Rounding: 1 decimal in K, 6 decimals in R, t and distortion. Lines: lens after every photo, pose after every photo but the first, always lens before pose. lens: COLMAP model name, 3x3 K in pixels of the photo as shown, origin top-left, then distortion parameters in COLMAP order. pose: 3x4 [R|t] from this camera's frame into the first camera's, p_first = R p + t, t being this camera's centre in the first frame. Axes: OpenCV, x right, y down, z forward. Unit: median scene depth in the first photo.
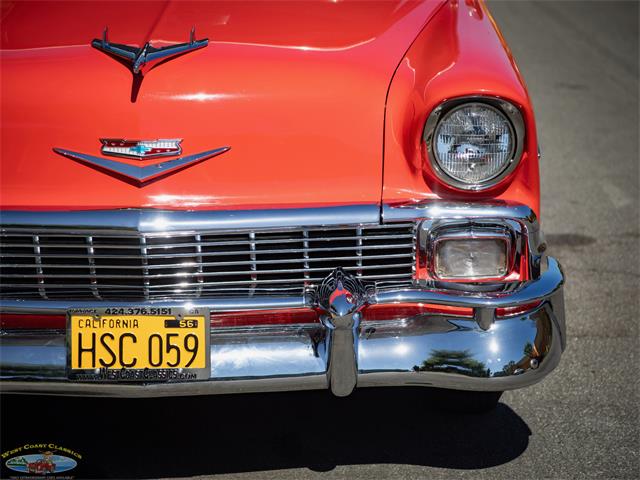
lens RADIAL K [[2243.2, 0, 320.0], [0, 2243.2, 240.0], [0, 0, 1]] dist [0.877882, 0.562801]
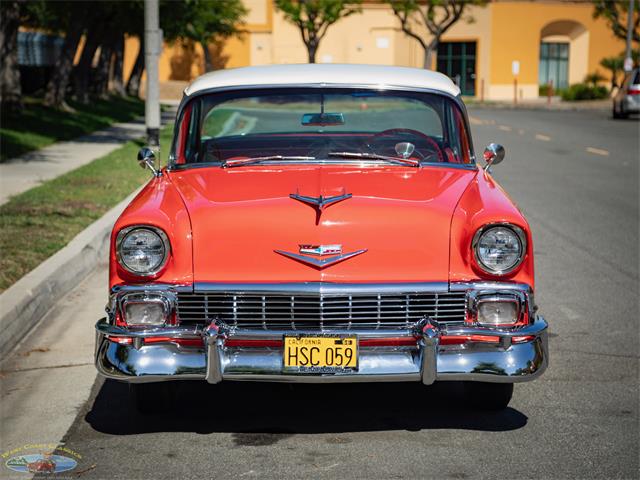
lens RADIAL K [[2243.2, 0, 320.0], [0, 2243.2, 240.0], [0, 0, 1]] dist [0.877882, 0.562801]
pose [[0.999611, 0.009323, 0.026288, -0.128937], [-0.006881, 0.995780, -0.091512, 0.121609], [-0.027030, 0.091295, 0.995457, -0.848906]]
